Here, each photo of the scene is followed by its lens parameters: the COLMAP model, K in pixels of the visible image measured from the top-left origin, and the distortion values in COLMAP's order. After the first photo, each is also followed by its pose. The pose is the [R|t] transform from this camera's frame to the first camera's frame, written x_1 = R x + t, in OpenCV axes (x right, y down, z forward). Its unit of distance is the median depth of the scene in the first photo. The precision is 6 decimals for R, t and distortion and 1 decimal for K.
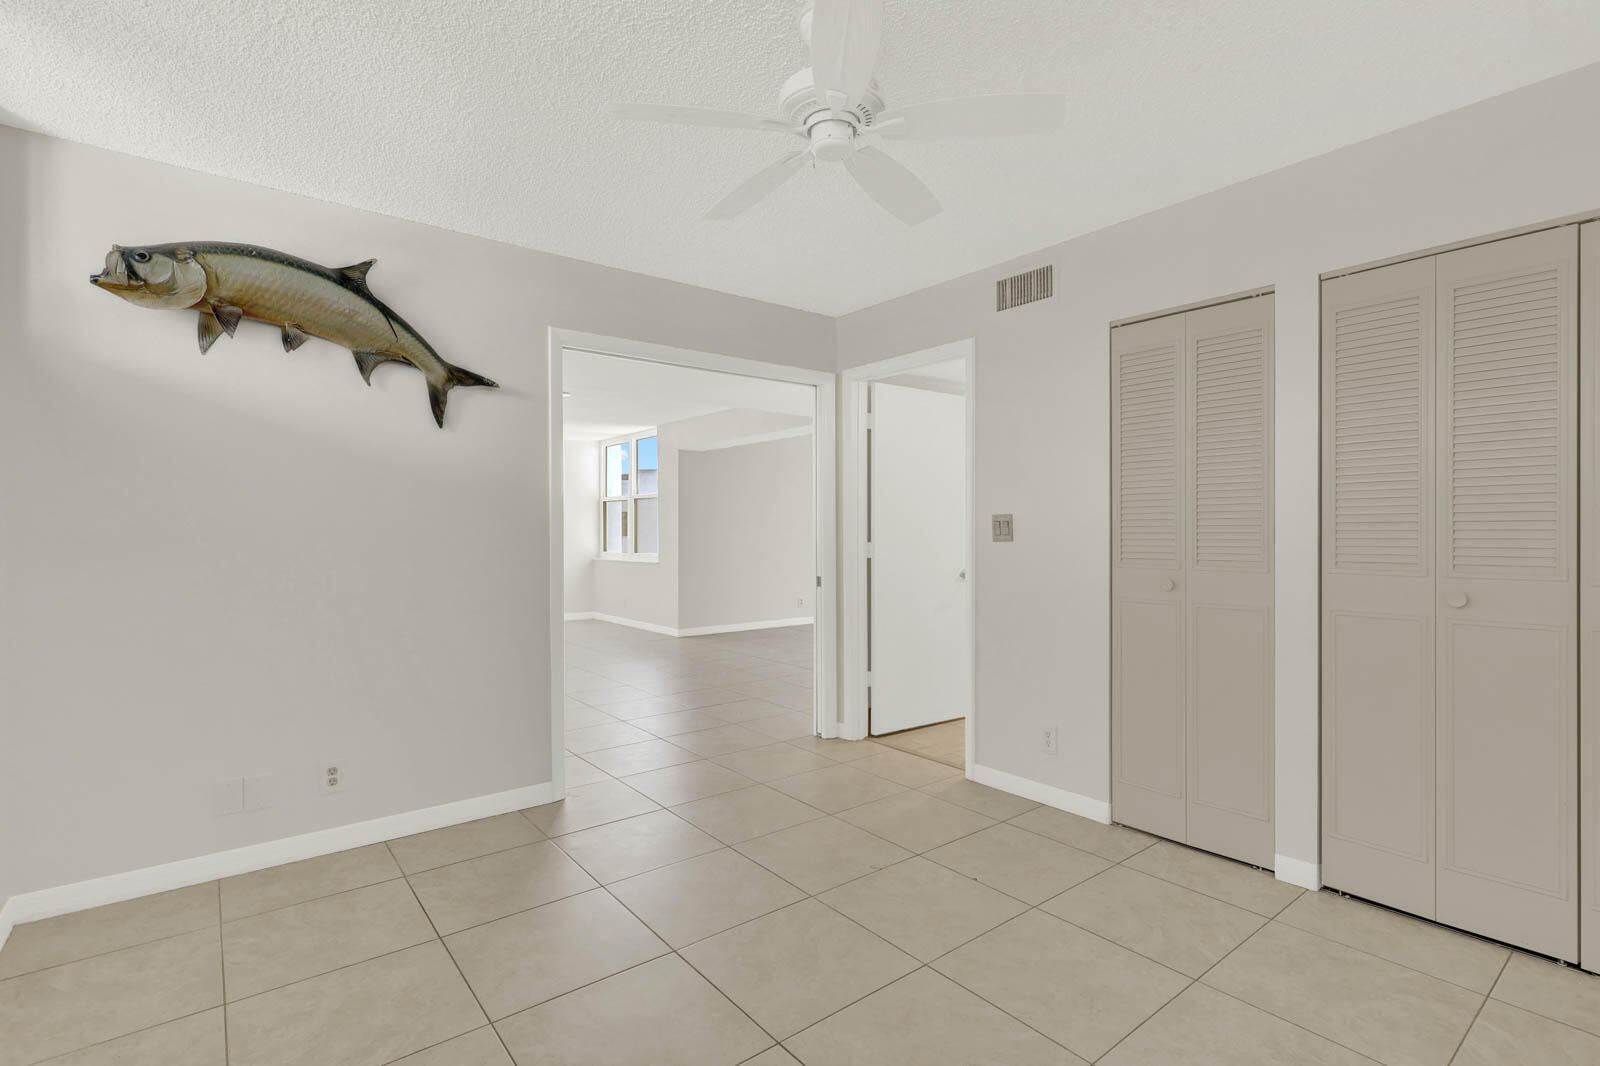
lens RADIAL K [[769.8, 0, 804.3], [0, 769.8, 533.9], [0, 0, 1]] dist [-0.002416, -0.001128]
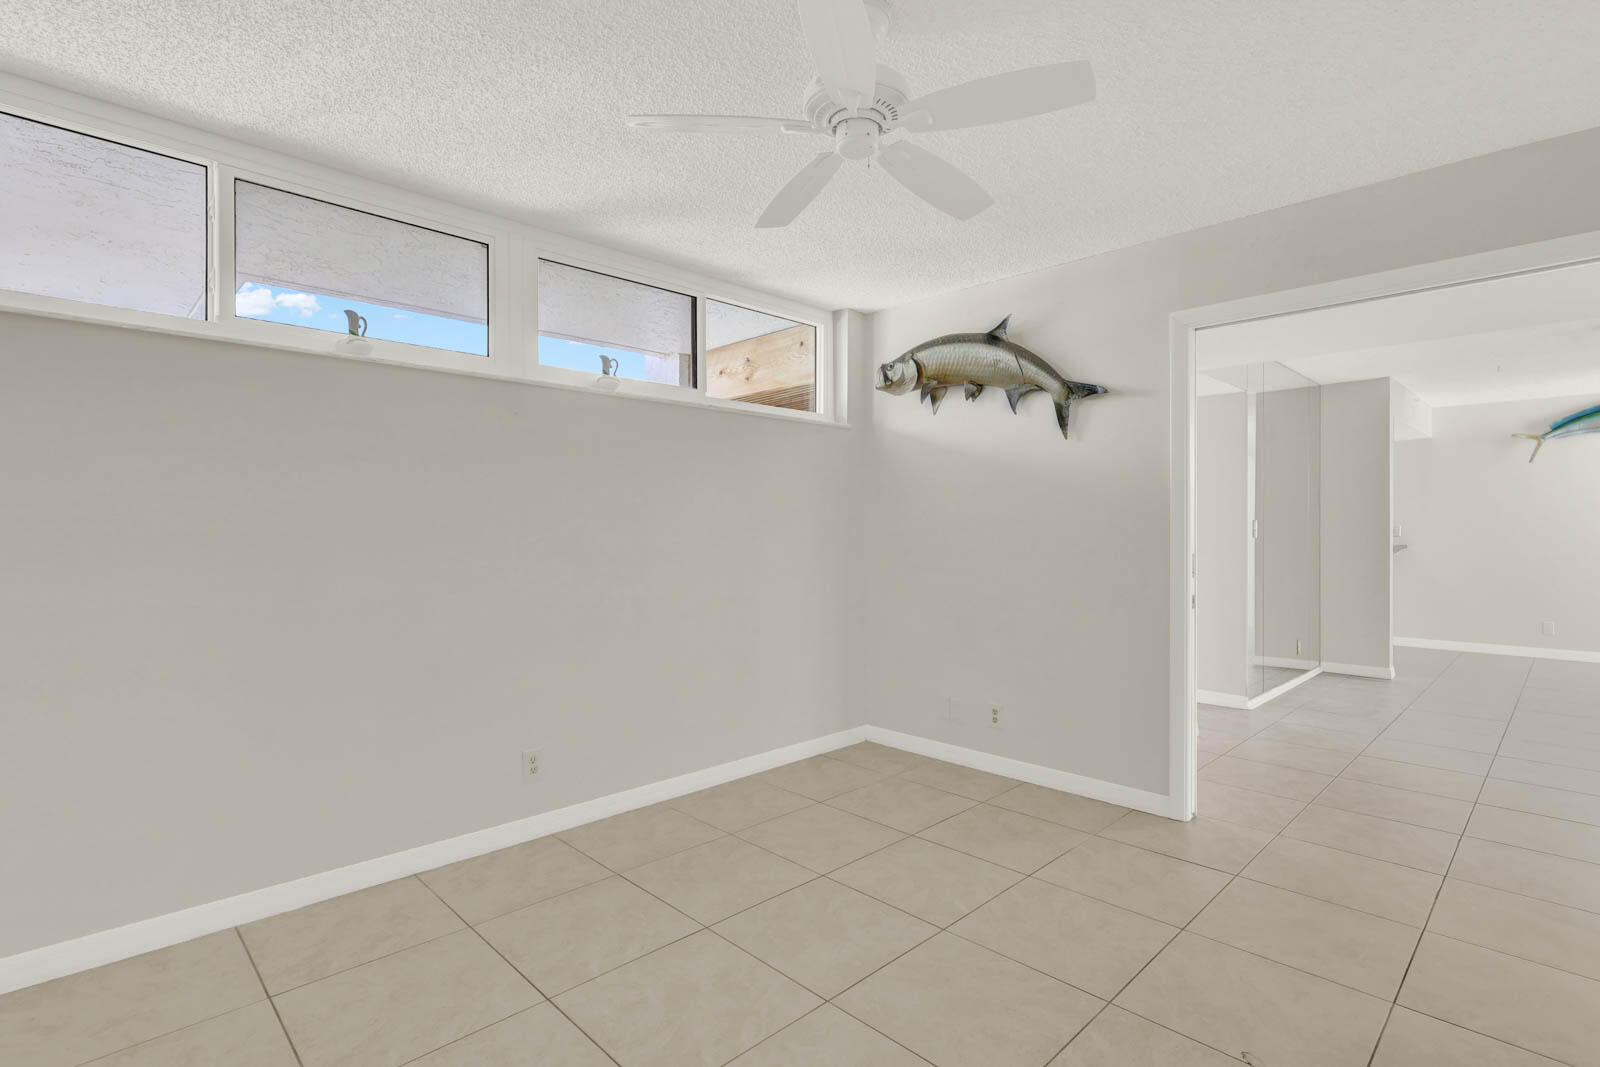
lens RADIAL K [[769.8, 0, 801.8], [0, 769.8, 524.4], [0, 0, 1]] dist [-0.002416, -0.001128]
pose [[0.086542, -0.003682, -0.996241, 0.672552], [-0.003693, 0.999985, -0.004017, -0.005974], [0.996241, 0.004027, 0.086527, 0.554247]]
